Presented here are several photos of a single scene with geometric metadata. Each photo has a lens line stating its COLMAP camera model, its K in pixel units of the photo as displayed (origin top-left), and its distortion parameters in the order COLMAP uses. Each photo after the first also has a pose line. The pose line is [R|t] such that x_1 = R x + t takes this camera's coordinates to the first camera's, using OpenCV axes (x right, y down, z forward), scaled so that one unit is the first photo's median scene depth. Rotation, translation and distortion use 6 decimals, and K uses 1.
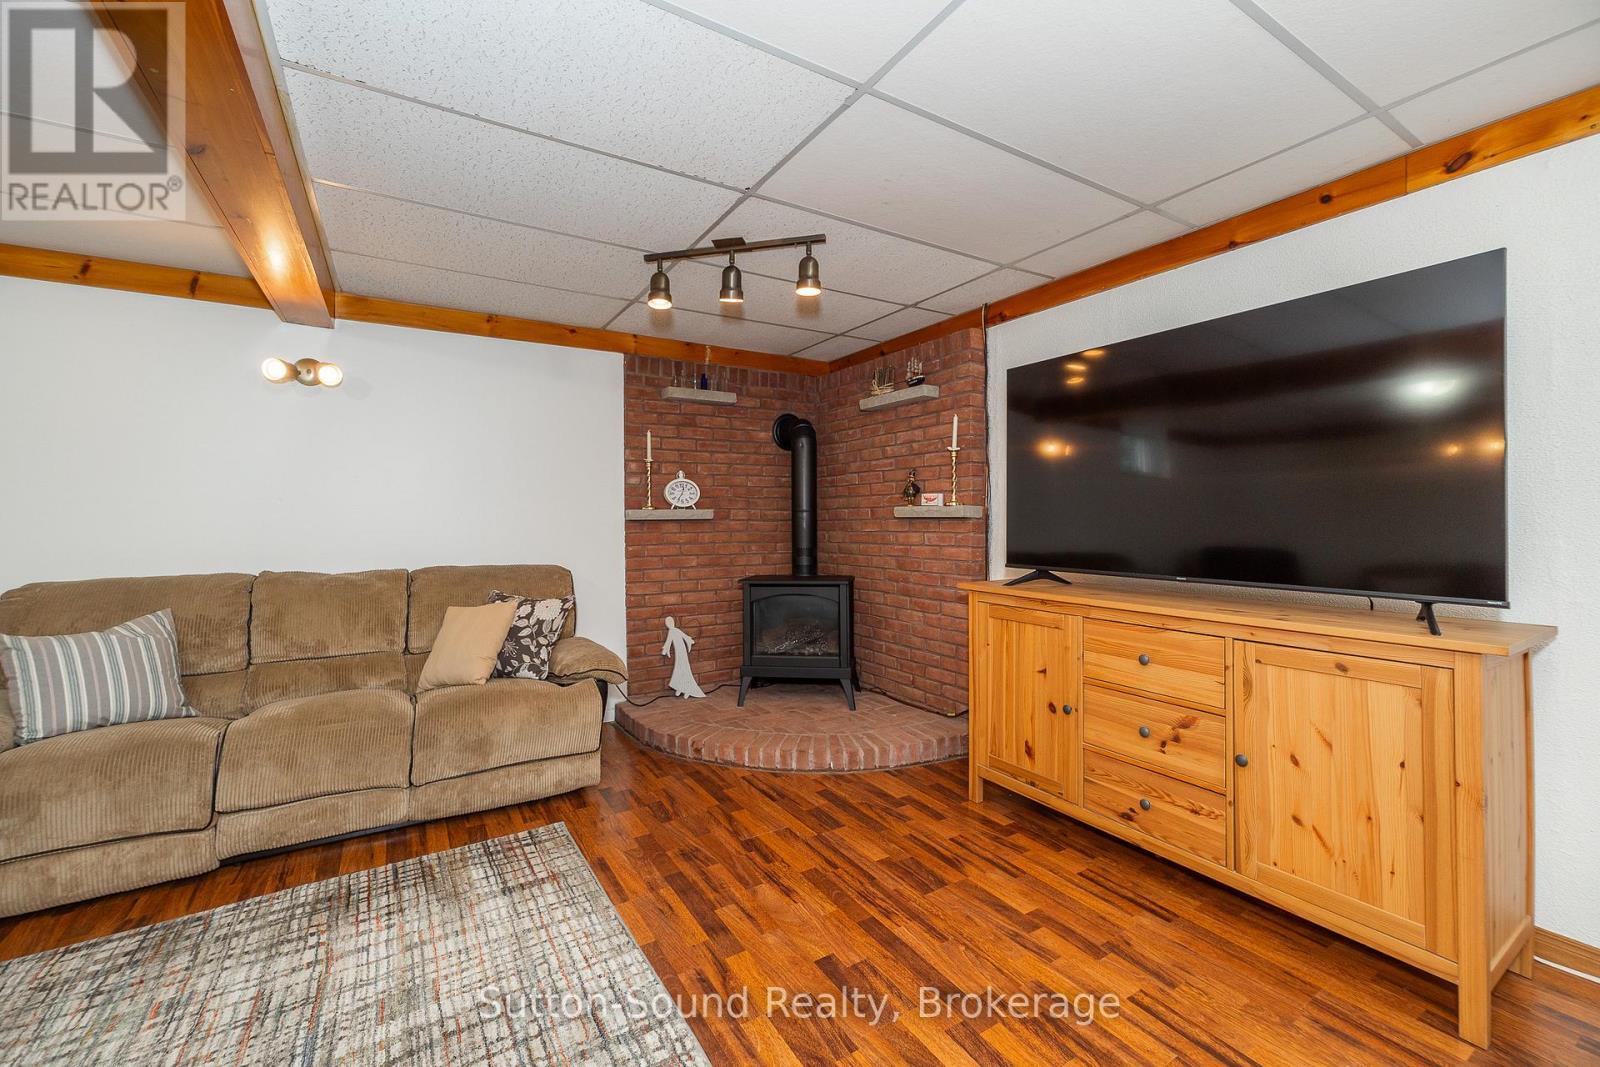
lens RADIAL K [[650.0, 0, 799.8], [0, 650.0, 518.4], [0, 0, 1]] dist [-0.007903, 0.000207]
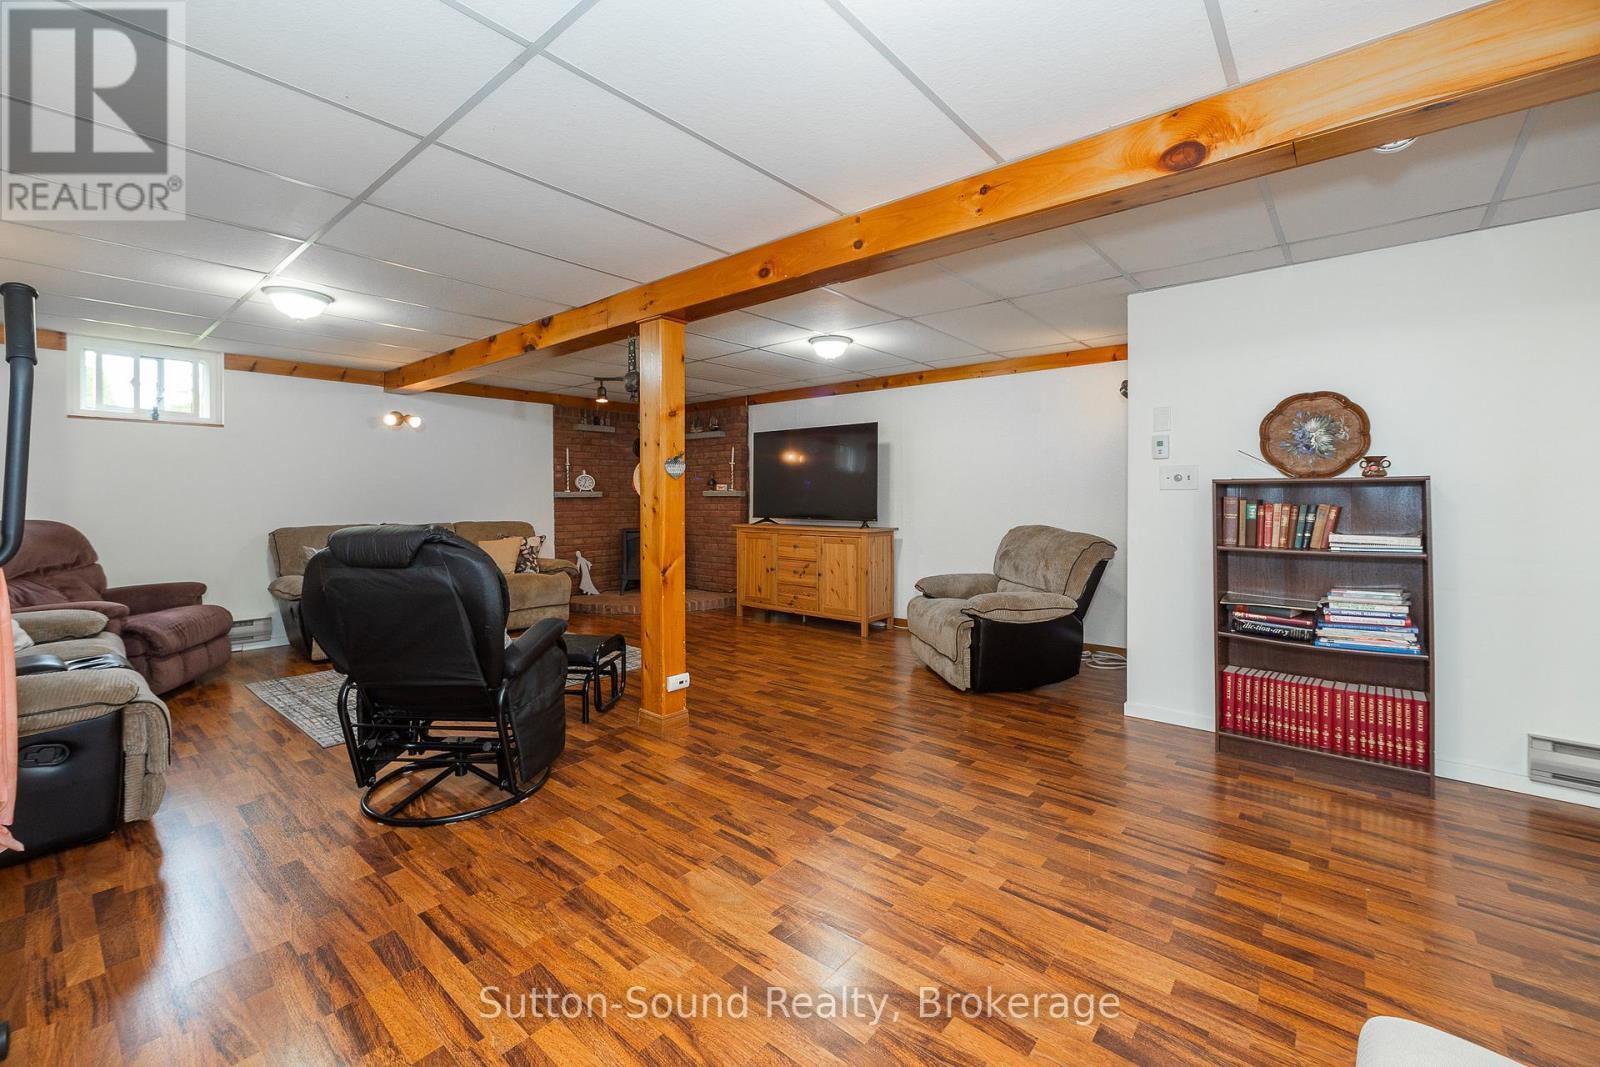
lens RADIAL K [[650.0, 0, 803.6], [0, 650.0, 496.3], [0, 0, 1]] dist [-0.007903, 0.000207]
pose [[0.948999, 0.002779, 0.315268, -0.186997], [-0.001697, 0.999992, -0.003707, 0.005310], [-0.315276, 0.002983, 0.948995, -0.970048]]
